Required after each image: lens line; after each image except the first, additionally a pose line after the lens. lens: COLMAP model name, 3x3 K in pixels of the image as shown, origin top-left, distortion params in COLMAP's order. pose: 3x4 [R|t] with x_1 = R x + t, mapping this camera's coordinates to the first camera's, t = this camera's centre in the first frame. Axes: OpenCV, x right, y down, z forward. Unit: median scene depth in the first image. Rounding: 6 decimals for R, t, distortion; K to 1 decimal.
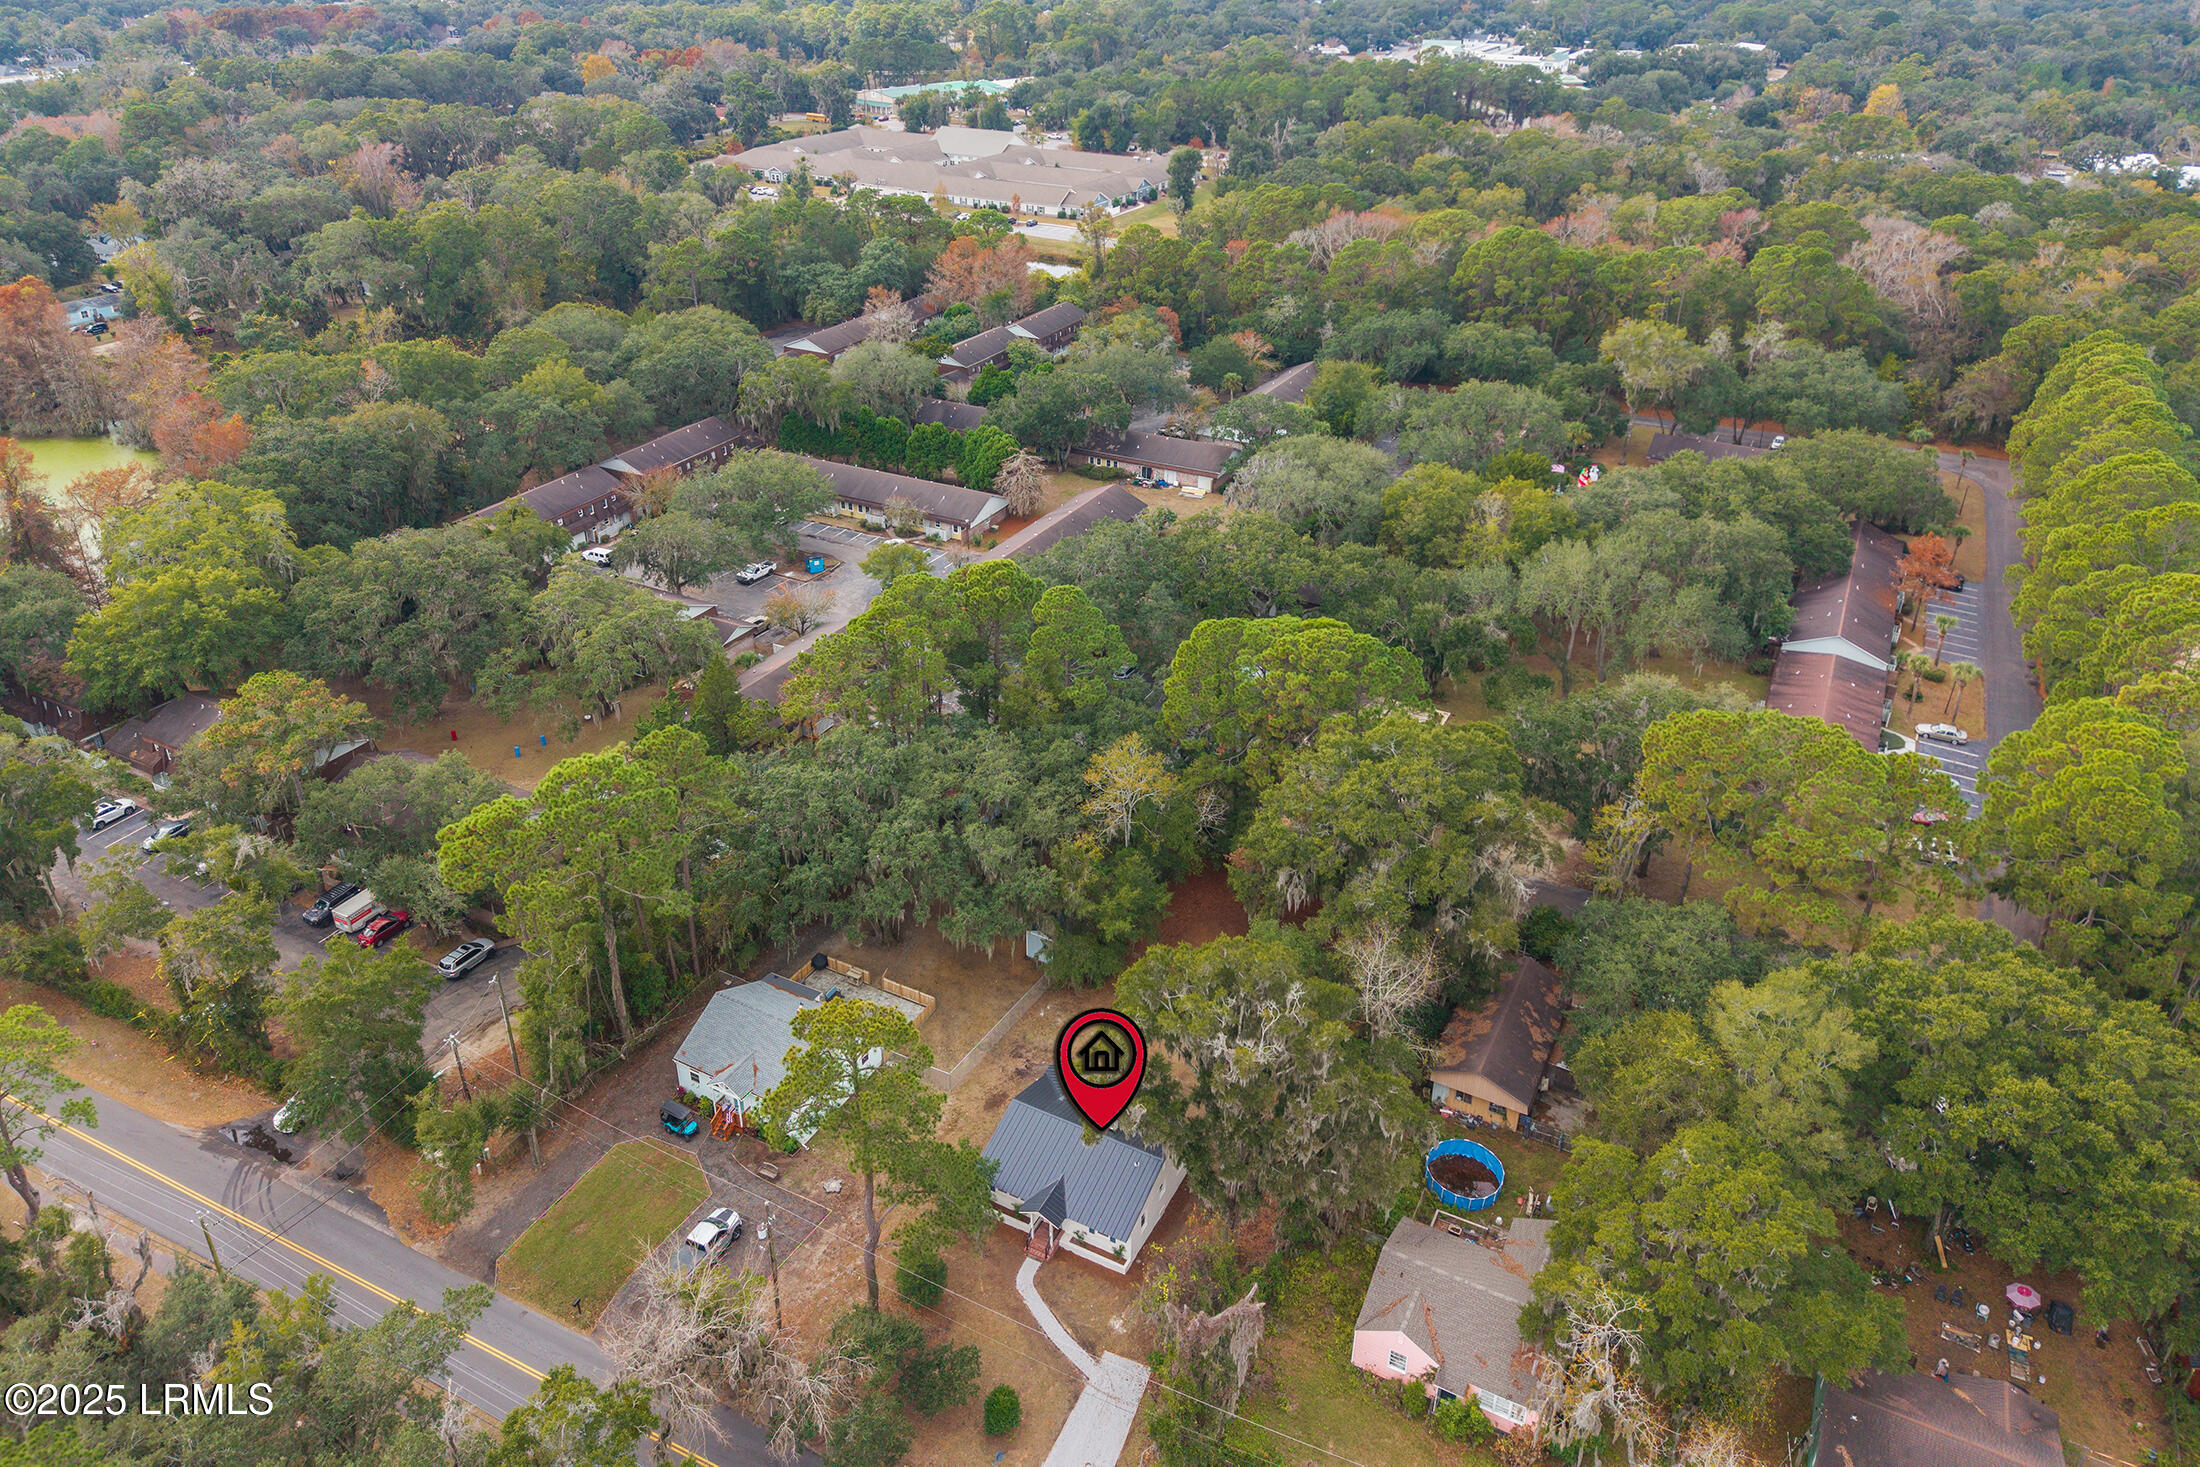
lens RADIAL K [[1512.5, 0, 1090.0], [0, 1512.5, 578.2], [0, 0, 1]] dist [0.020881, -0.003619]
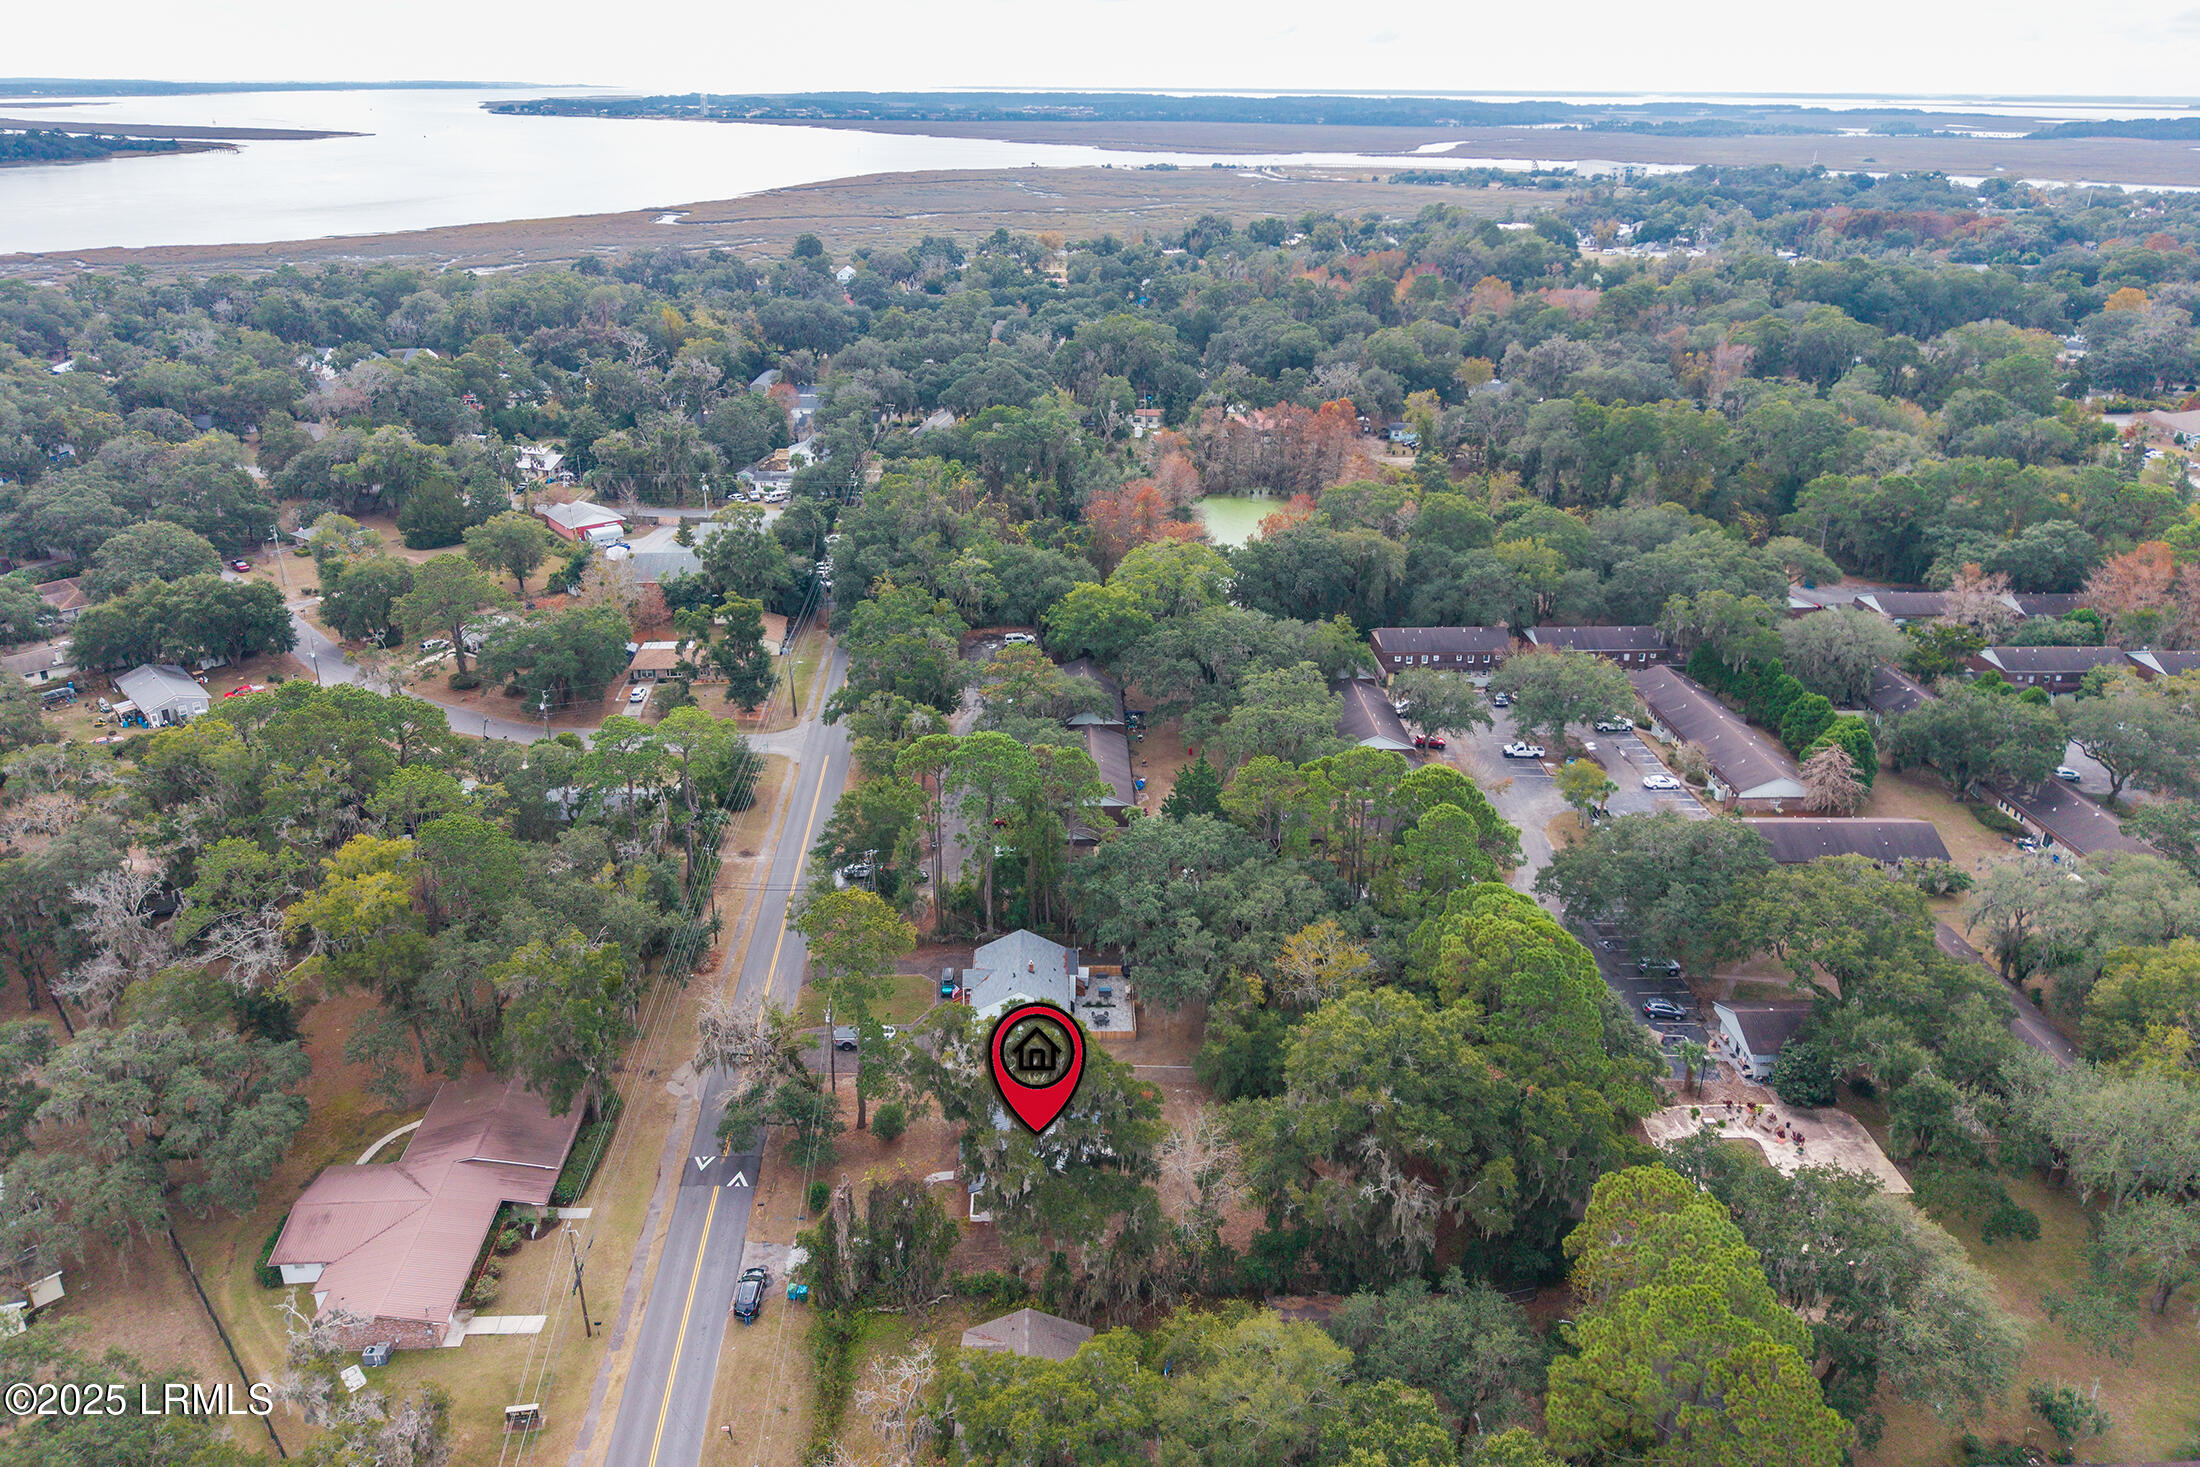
lens RADIAL K [[1470.1, 0, 1102.5], [0, 1470.1, 651.4], [0, 0, 1]] dist [0.024918, -0.029285]
pose [[0.507653, 0.307552, -0.804798, 0.439667], [-0.355565, 0.925644, 0.129449, -0.094971], [0.784769, 0.220443, 0.579261, 0.104003]]
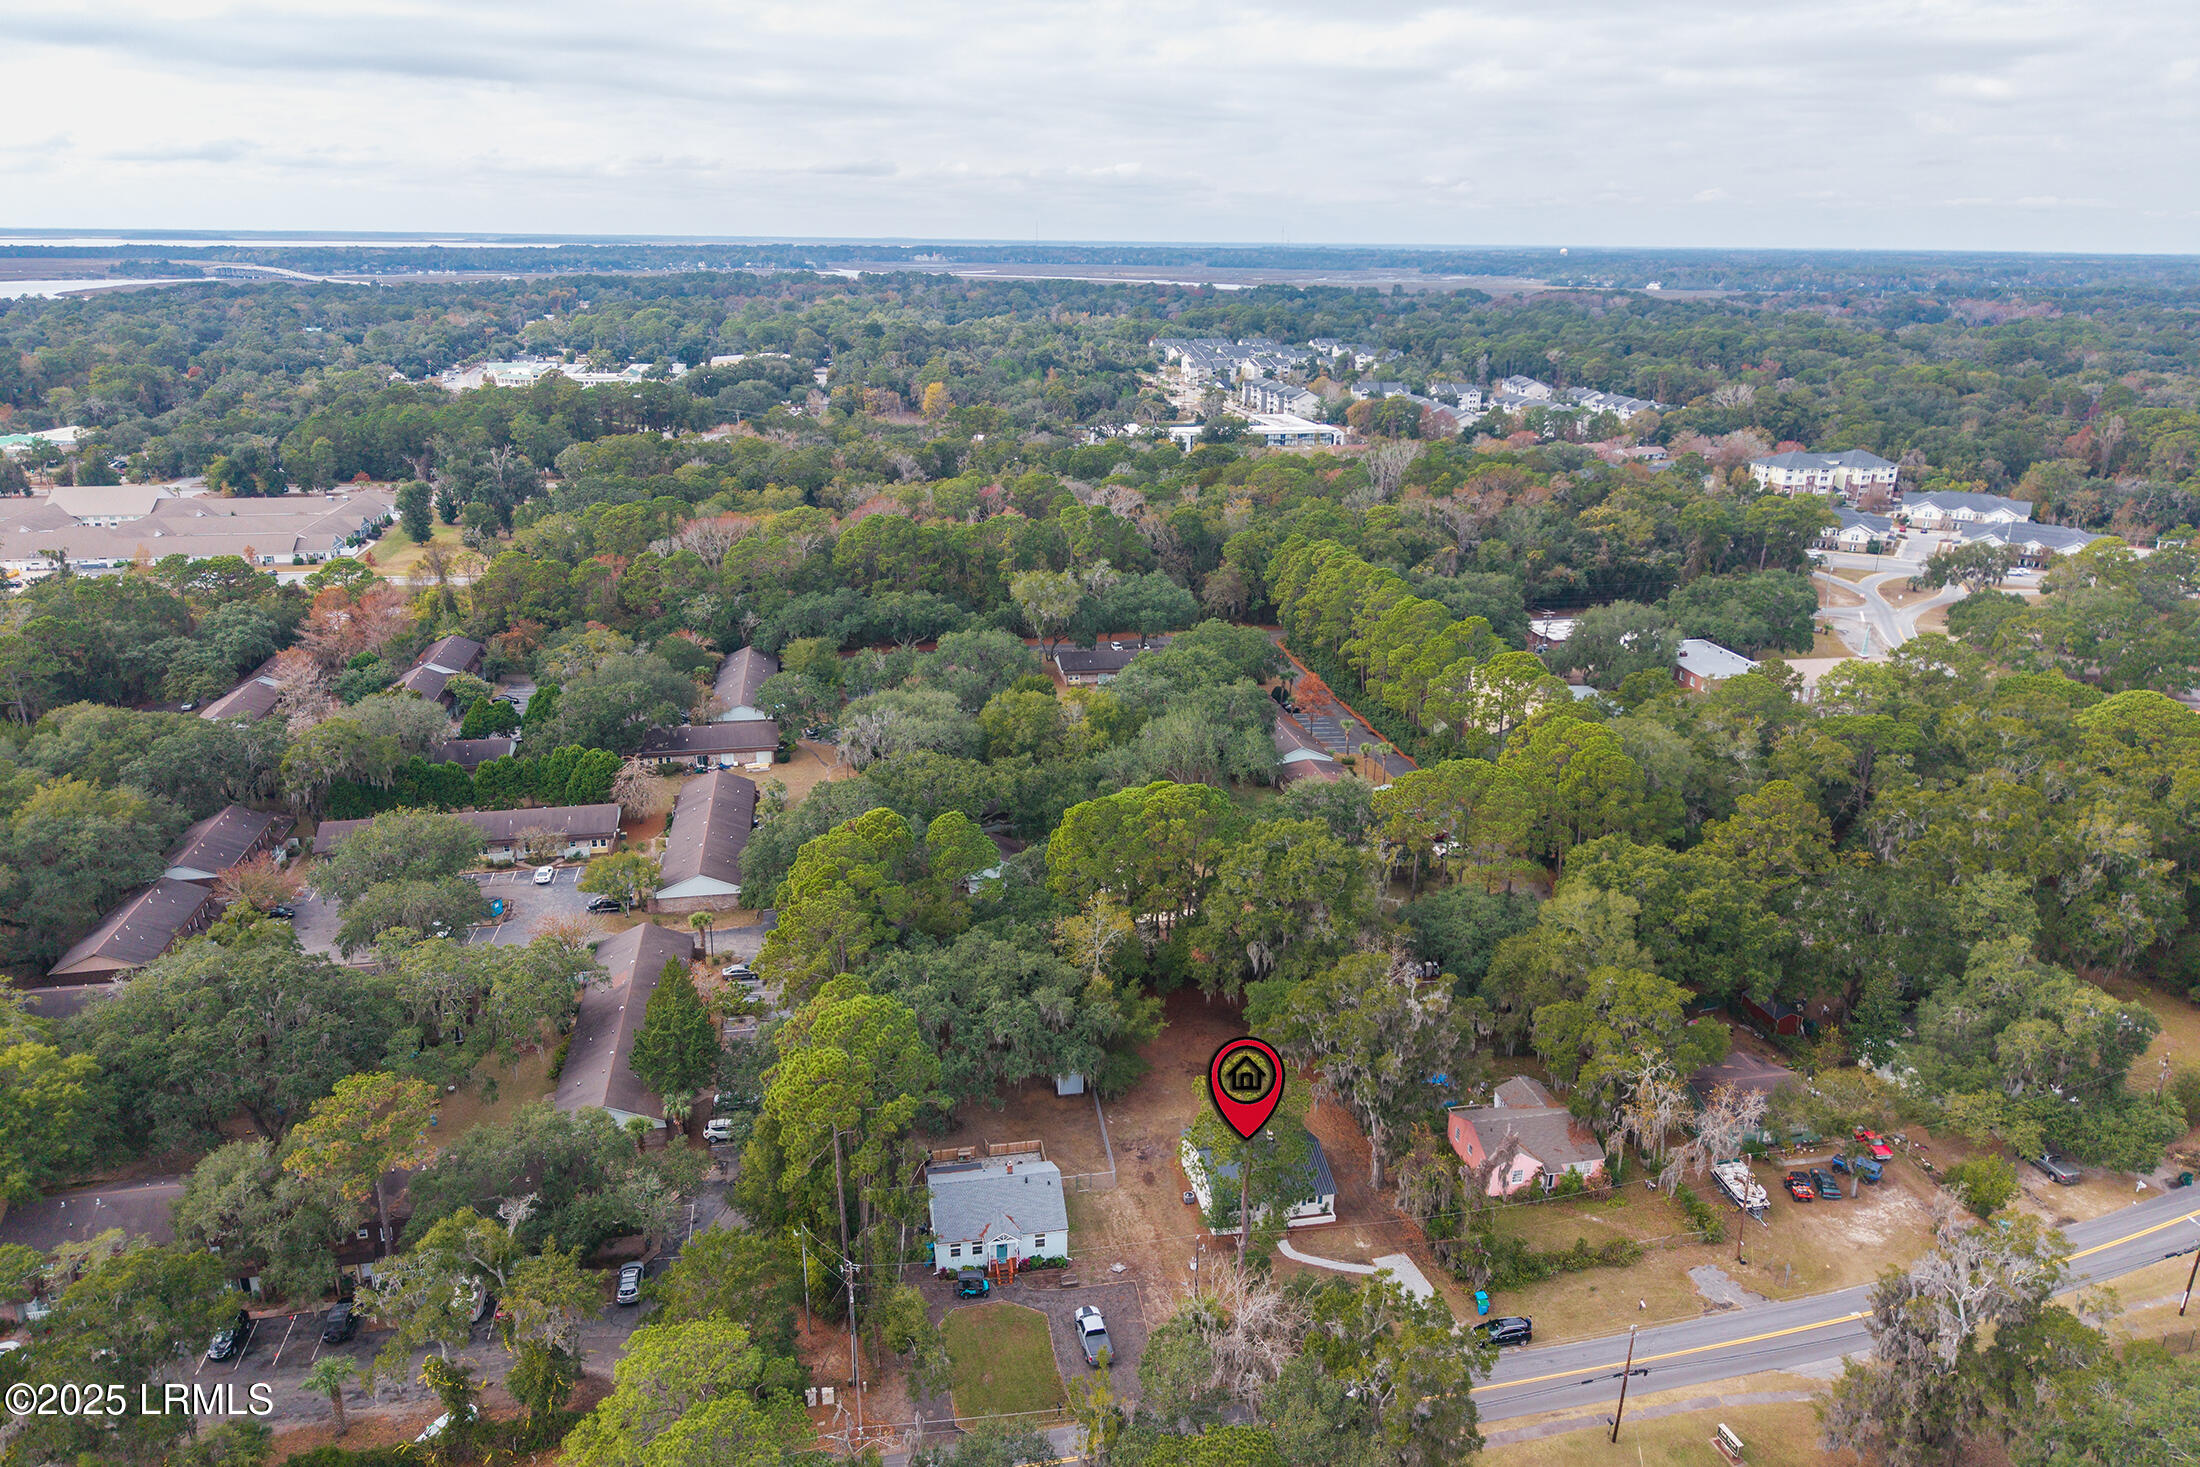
lens RADIAL K [[1470.1, 0, 1102.5], [0, 1470.1, 651.4], [0, 0, 1]] dist [0.024918, -0.029285]
pose [[0.781561, -0.169126, 0.600465, -0.400286], [0.250823, 0.966512, -0.054243, -0.017273], [-0.571183, 0.193004, 0.797809, -0.037901]]
